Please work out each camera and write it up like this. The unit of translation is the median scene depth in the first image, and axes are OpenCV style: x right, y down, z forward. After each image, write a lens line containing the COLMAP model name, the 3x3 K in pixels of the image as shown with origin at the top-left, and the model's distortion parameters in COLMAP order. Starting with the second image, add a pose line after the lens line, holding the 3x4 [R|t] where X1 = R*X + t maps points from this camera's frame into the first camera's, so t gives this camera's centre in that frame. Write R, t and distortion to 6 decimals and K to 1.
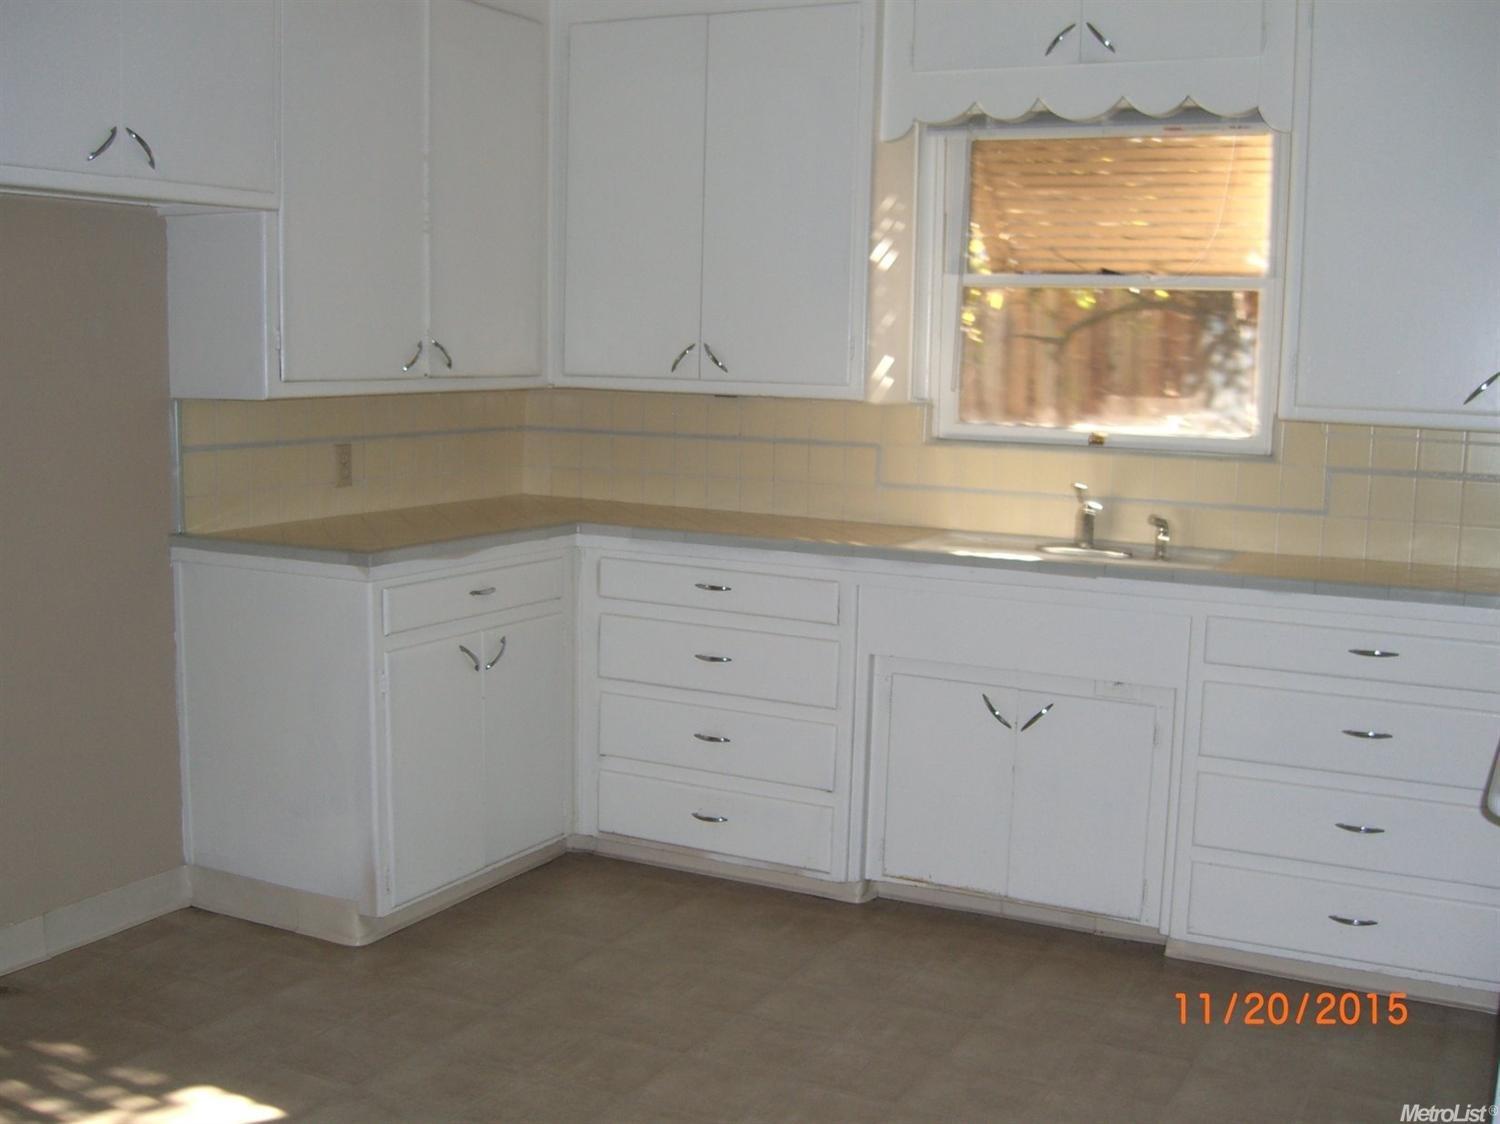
lens RADIAL K [[1684.5, 0, 750.0], [0, 1684.5, 562.0], [0, 0, 1]] dist [-0.109937, -0.008016]
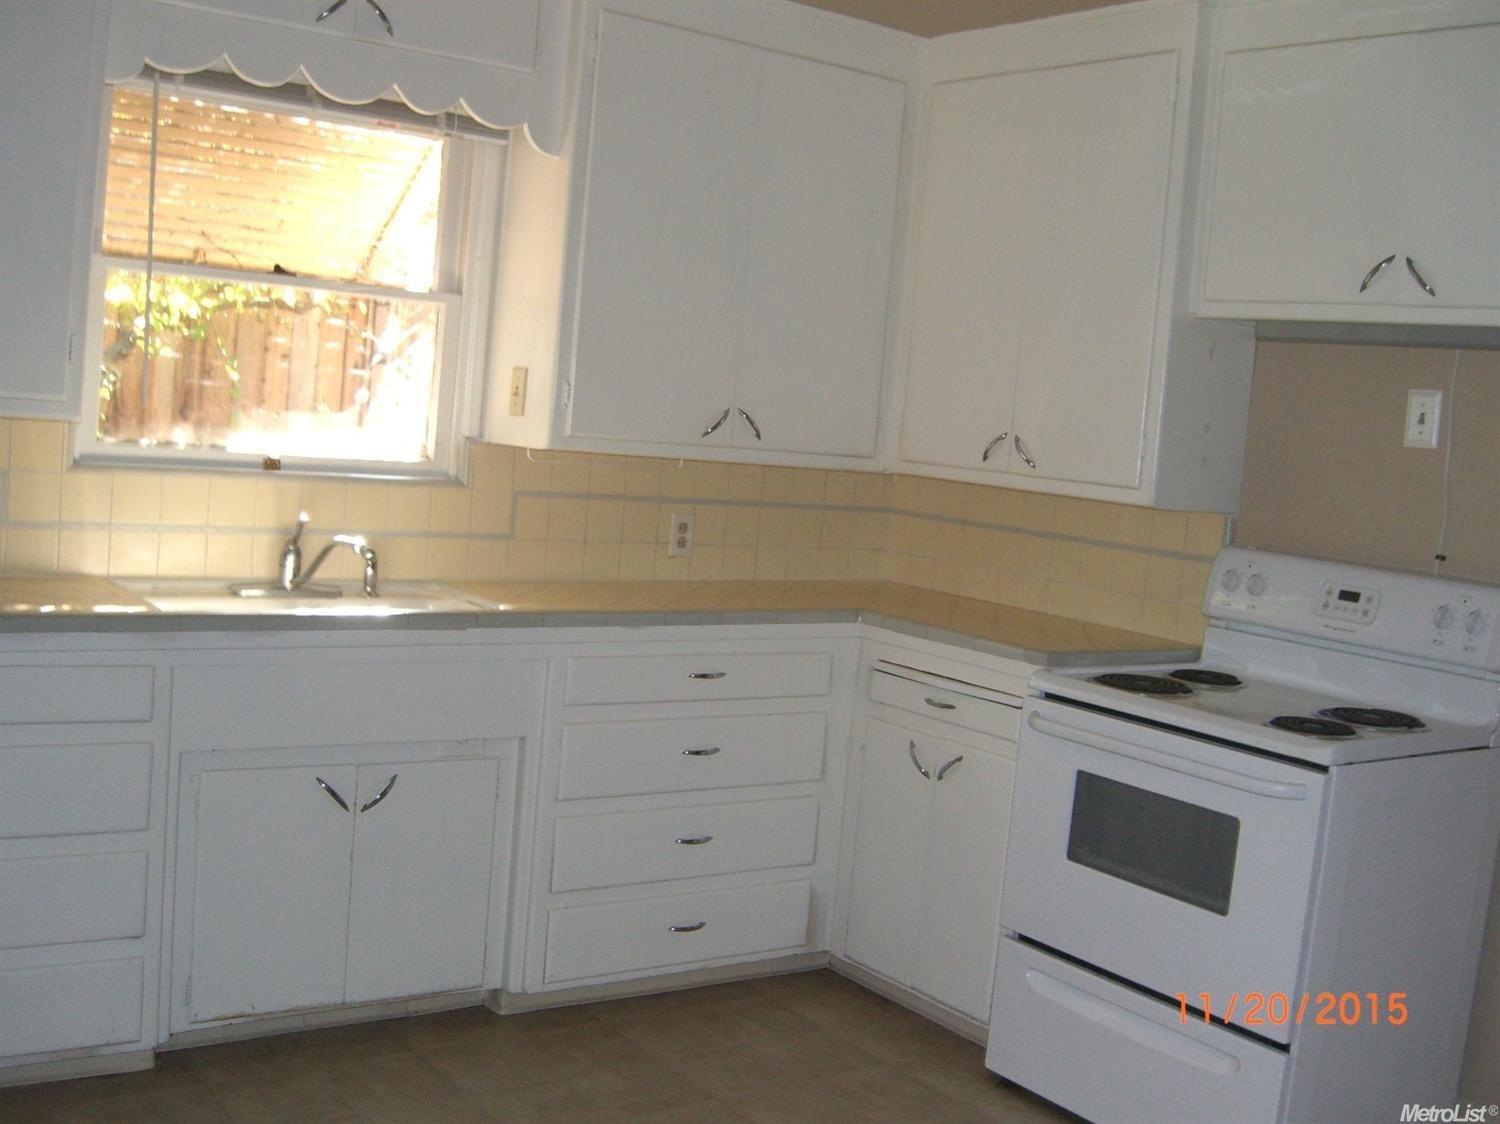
lens RADIAL K [[1684.5, 0, 750.0], [0, 1684.5, 562.0], [0, 0, 1]] dist [-0.109937, -0.008016]
pose [[0.437987, -0.065032, 0.896626, -0.884072], [0.031881, 0.997876, 0.056802, -0.119719], [-0.898416, 0.003707, 0.439130, 0.760979]]
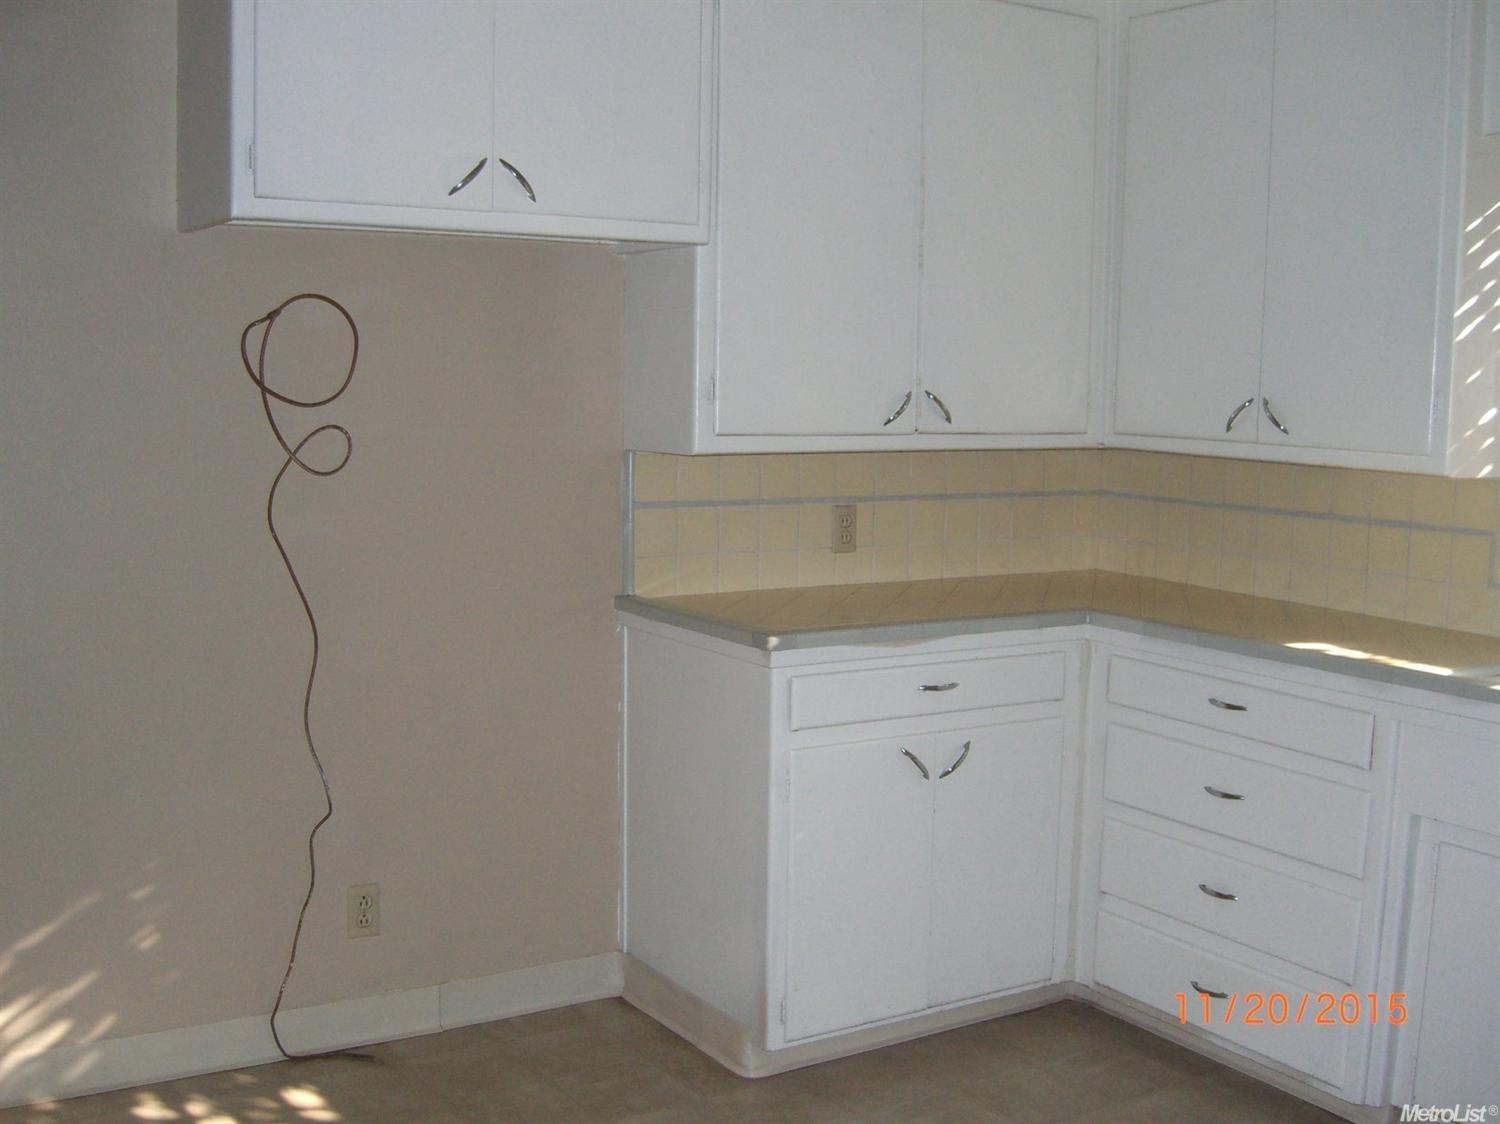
lens RADIAL K [[1684.5, 0, 750.0], [0, 1684.5, 562.0], [0, 0, 1]] dist [-0.109937, -0.008016]
pose [[0.867835, 0.054628, -0.493841, 0.160871], [-0.067322, 0.997700, -0.007941, -0.029752], [0.492271, 0.040138, 0.869516, 0.195151]]
